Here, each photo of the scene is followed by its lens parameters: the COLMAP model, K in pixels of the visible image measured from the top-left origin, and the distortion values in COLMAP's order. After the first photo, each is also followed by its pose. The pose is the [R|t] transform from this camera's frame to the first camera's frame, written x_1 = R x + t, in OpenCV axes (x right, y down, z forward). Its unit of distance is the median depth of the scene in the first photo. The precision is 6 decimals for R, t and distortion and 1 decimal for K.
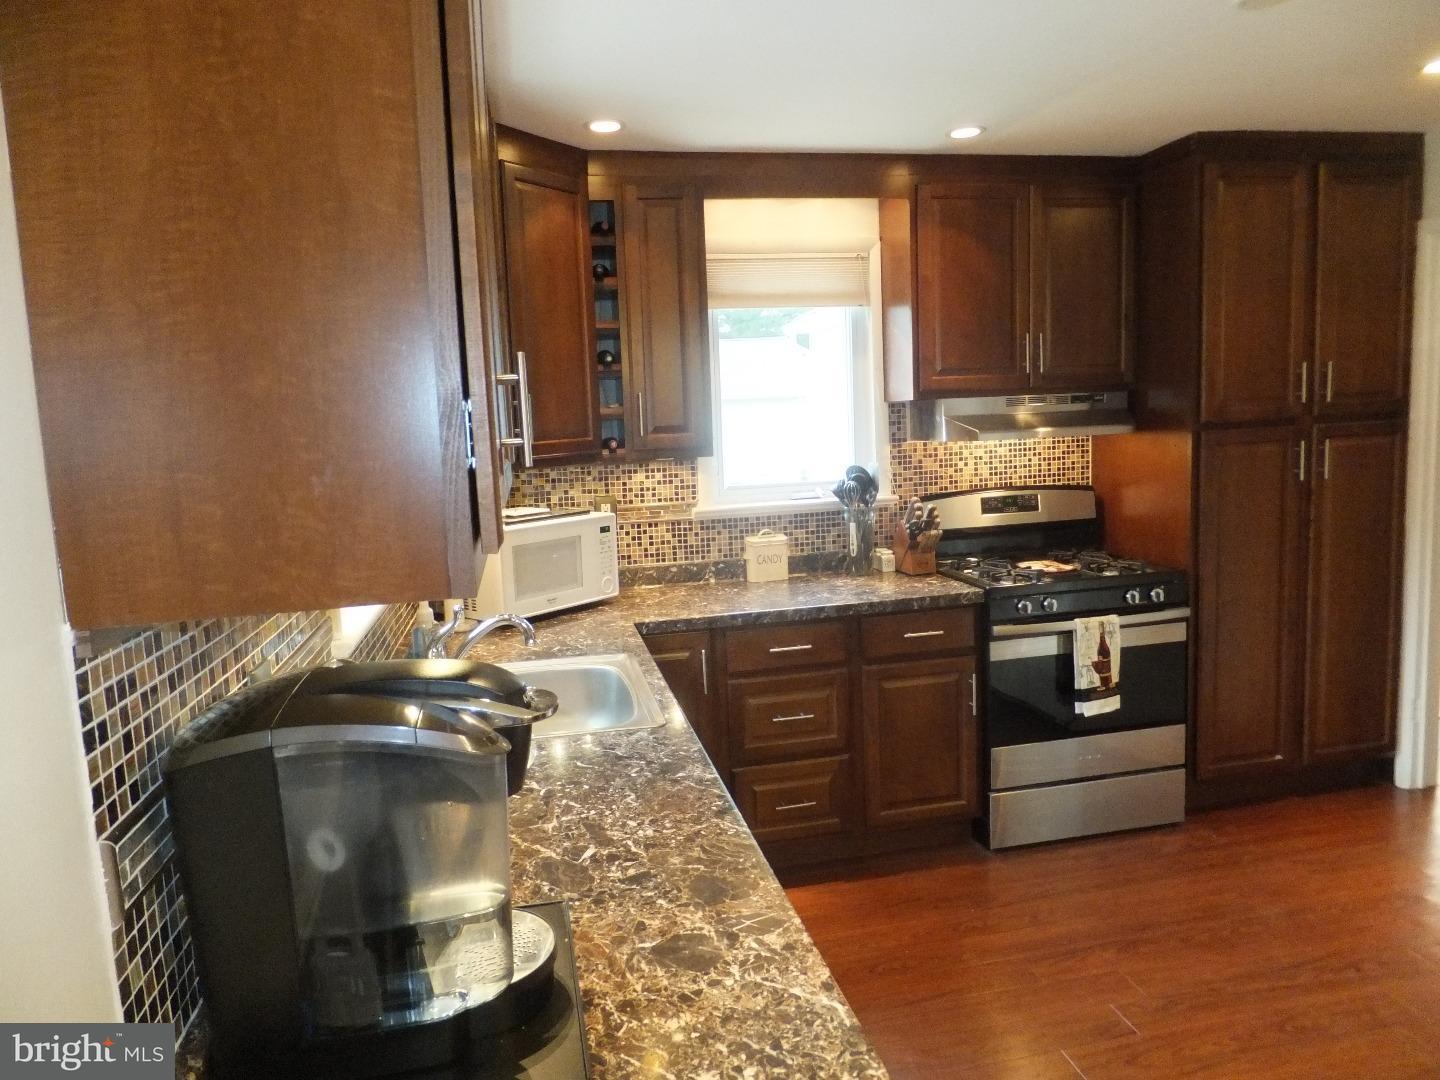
lens RADIAL K [[964.8, 0, 721.8], [0, 964.8, 540.0], [0, 0, 1]] dist [-0.017671, 0.009353]
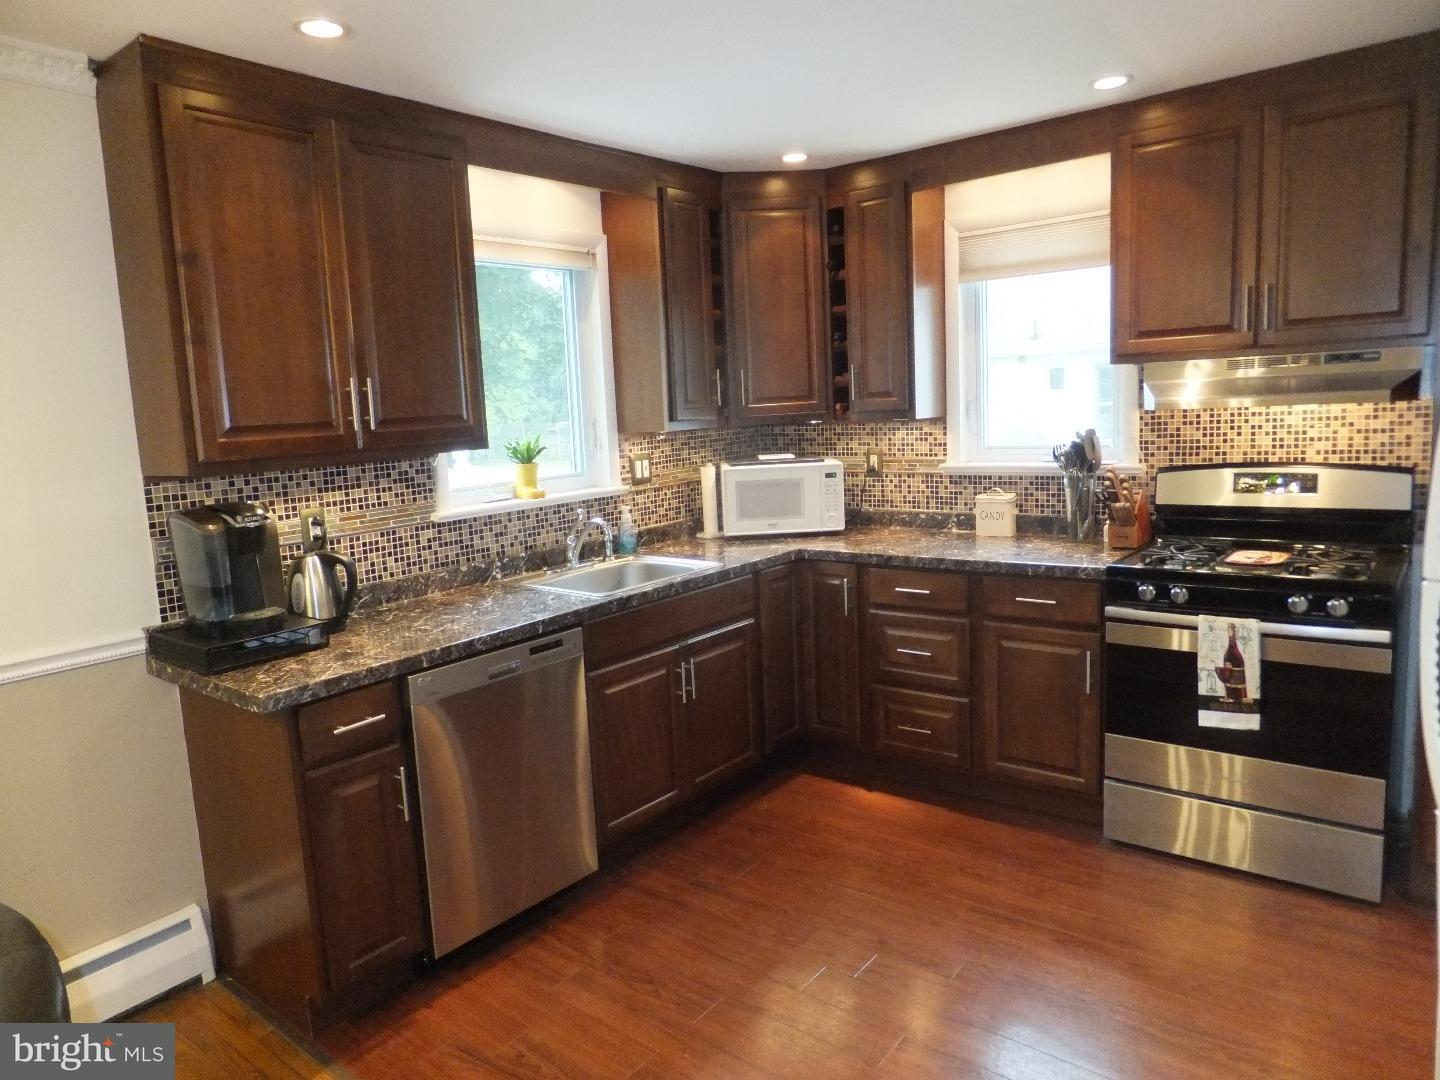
lens RADIAL K [[964.8, 0, 713.6], [0, 964.8, 540.7], [0, 0, 1]] dist [-0.017671, 0.009353]
pose [[0.625990, 0.123938, -0.769919, 0.673571], [-0.073306, 0.992270, 0.100130, -0.036543], [0.776378, -0.006241, 0.630237, 0.085004]]
